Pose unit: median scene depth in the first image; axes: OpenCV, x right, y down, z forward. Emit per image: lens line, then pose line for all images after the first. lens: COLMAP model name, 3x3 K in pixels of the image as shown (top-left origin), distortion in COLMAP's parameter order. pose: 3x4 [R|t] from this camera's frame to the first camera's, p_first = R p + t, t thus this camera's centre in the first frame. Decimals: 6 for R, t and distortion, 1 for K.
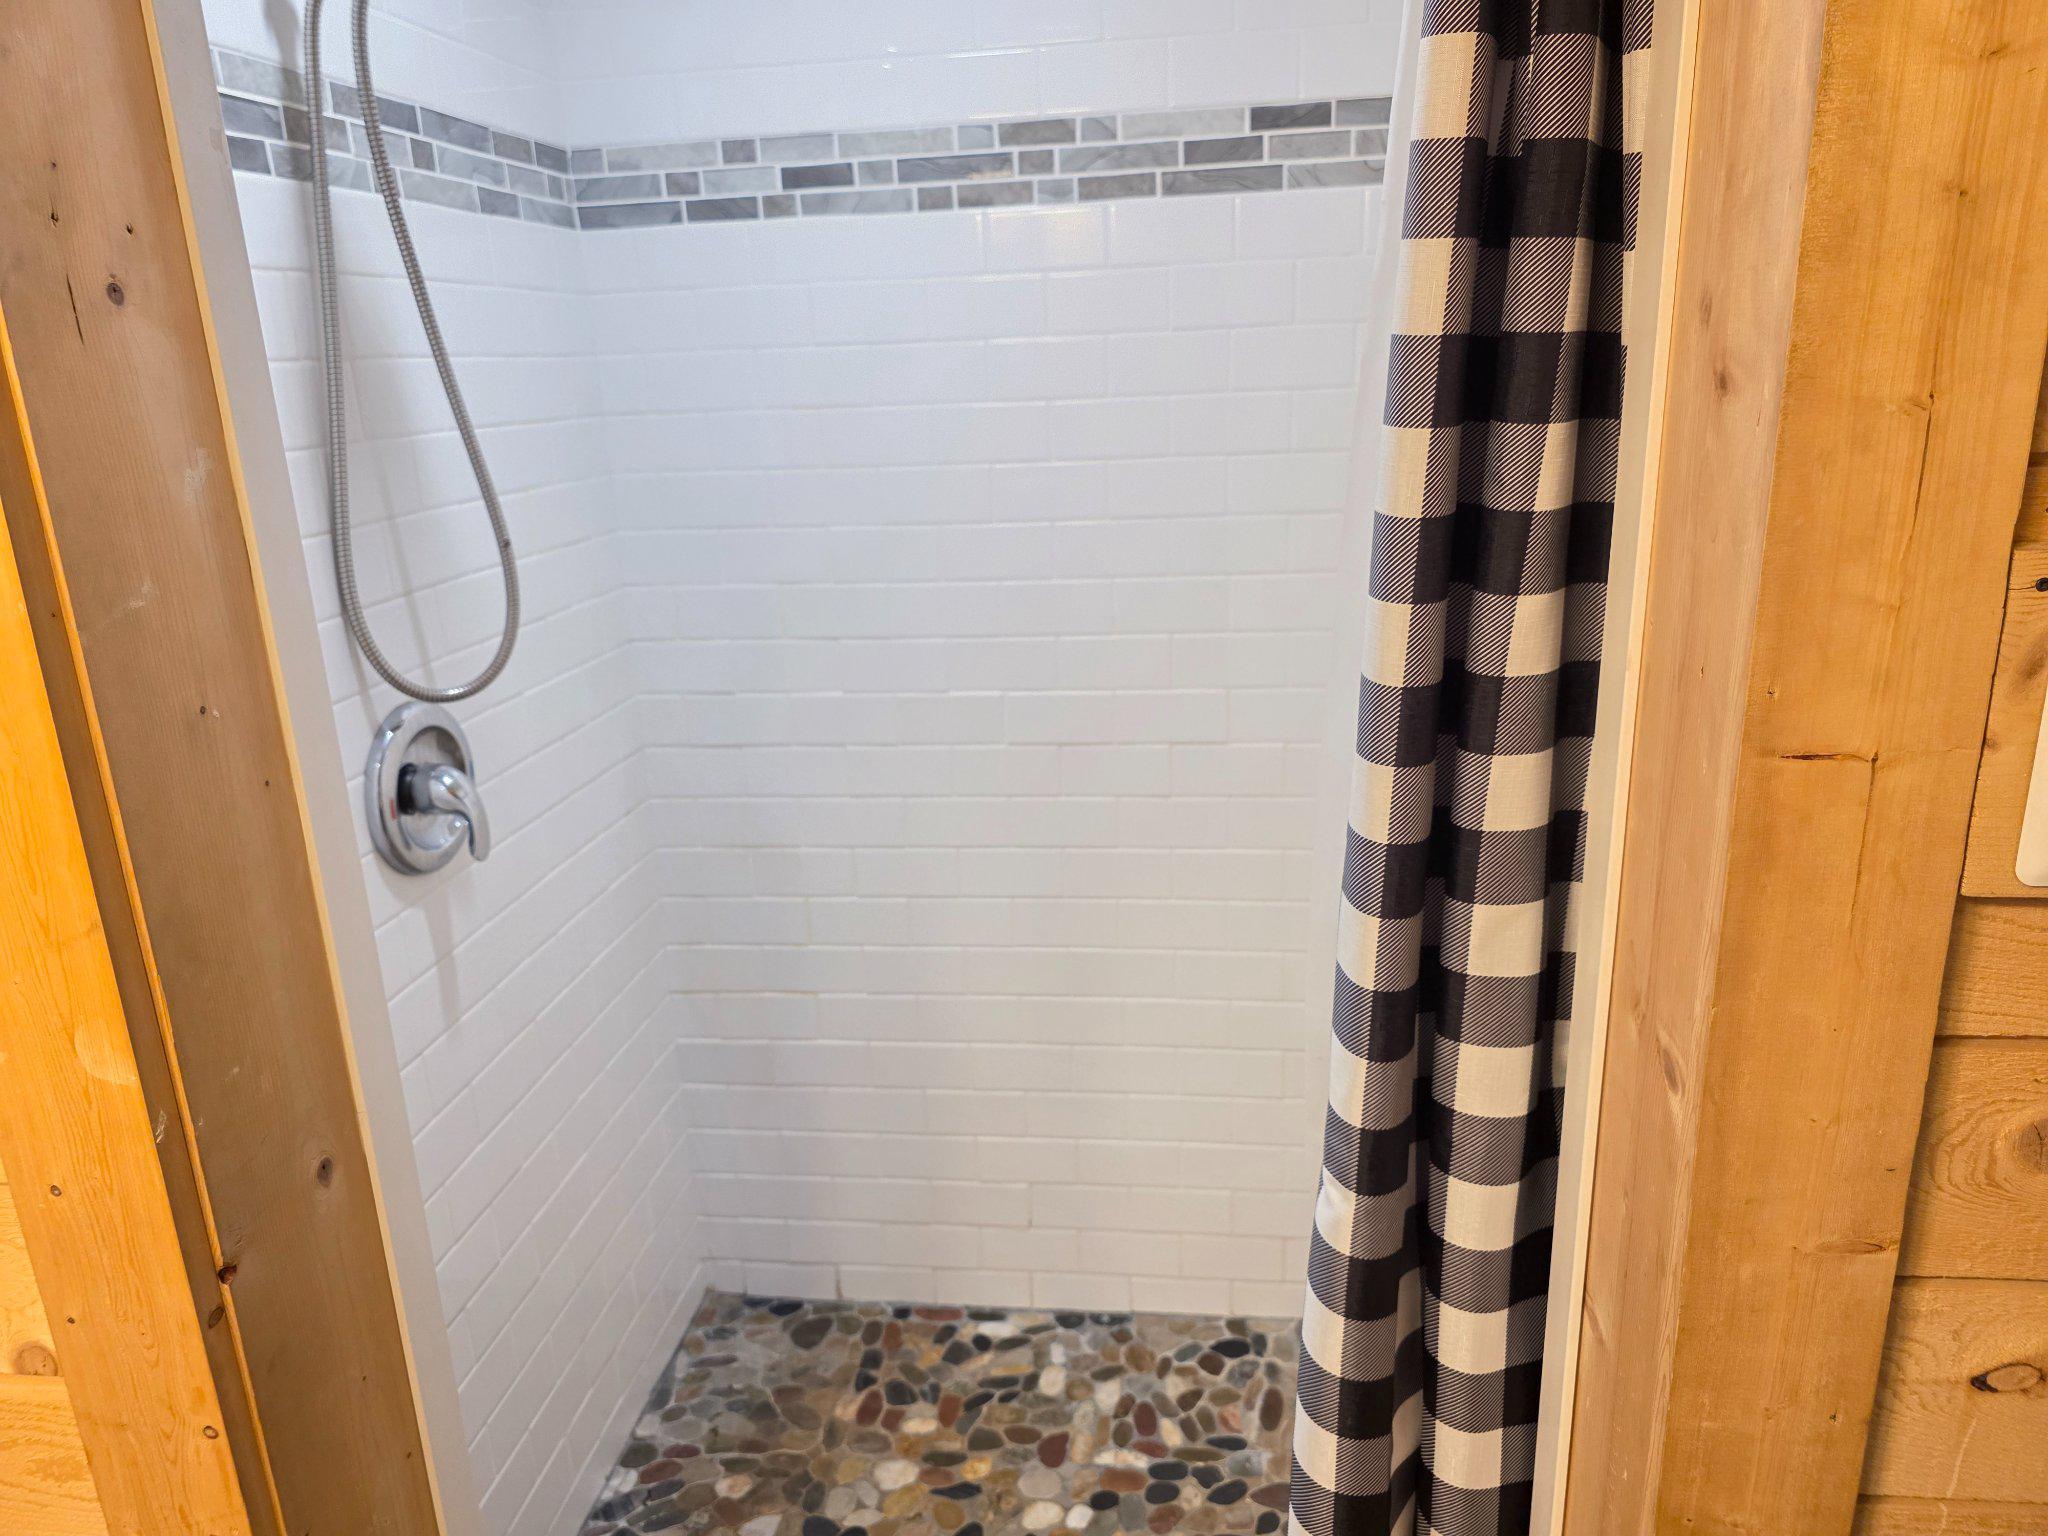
lens RADIAL K [[1366.9, 0, 1030.1], [0, 1366.9, 754.9], [0, 0, 1]] dist [0.073981, -0.064146]
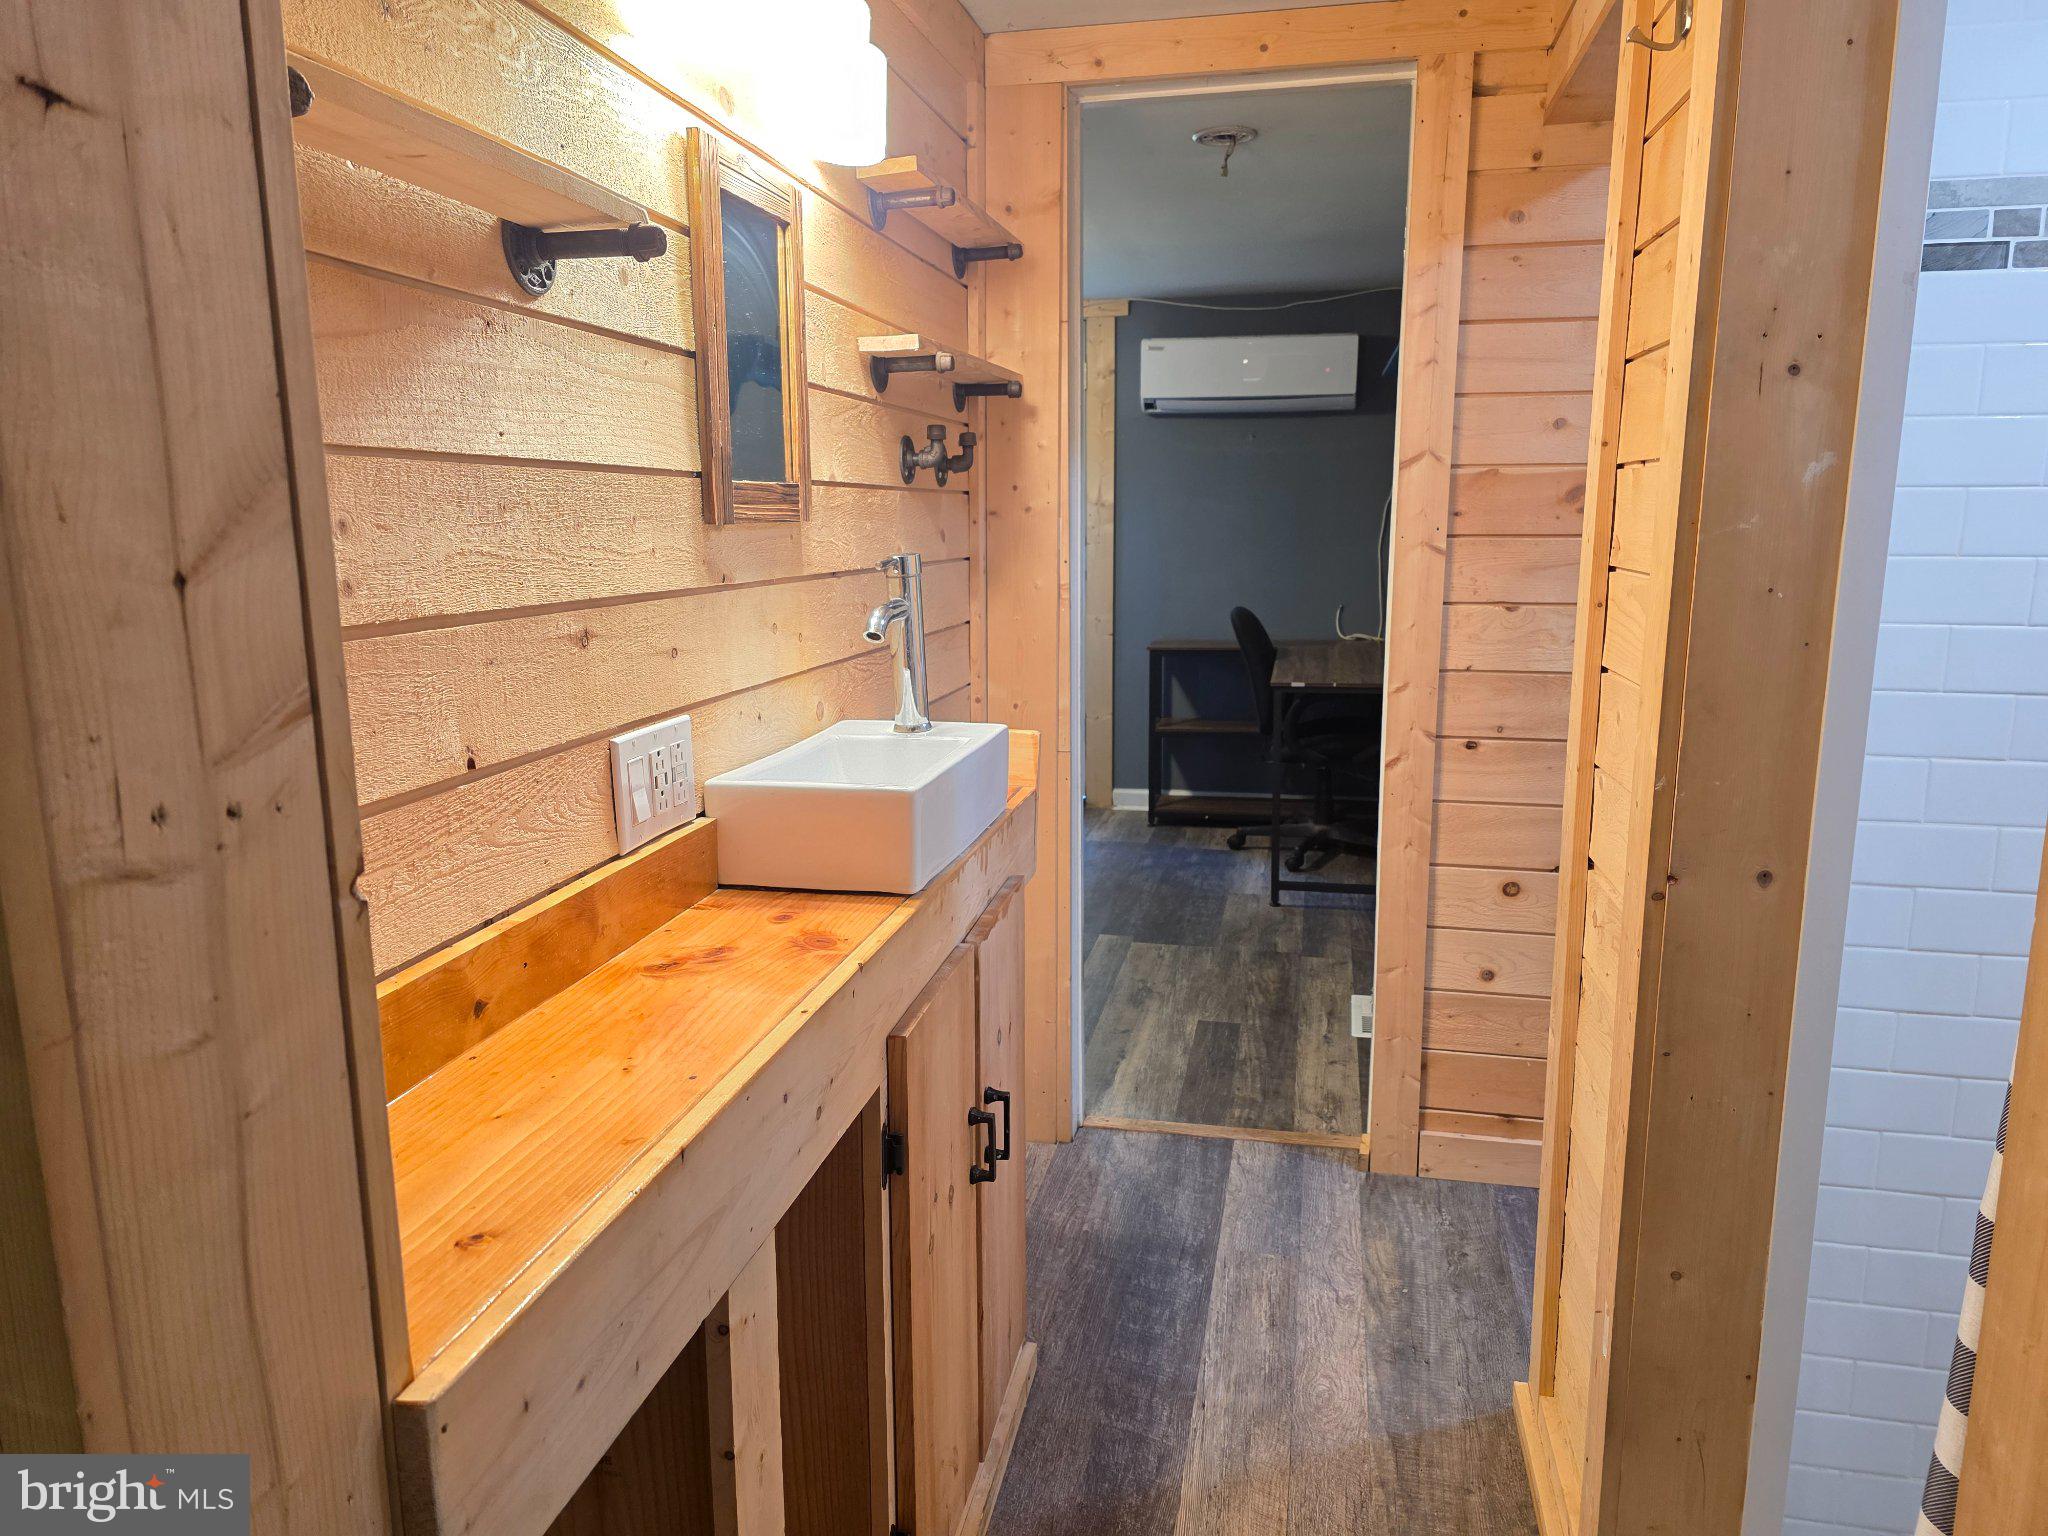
lens RADIAL K [[1366.9, 0, 1029.6], [0, 1366.9, 761.0], [0, 0, 1]] dist [0.073981, -0.064146]
pose [[-0.074223, 0.222562, -0.972089, 1.348091], [-0.273613, 0.932825, 0.234464, 0.016335], [0.958972, 0.283379, -0.008341, 0.129815]]
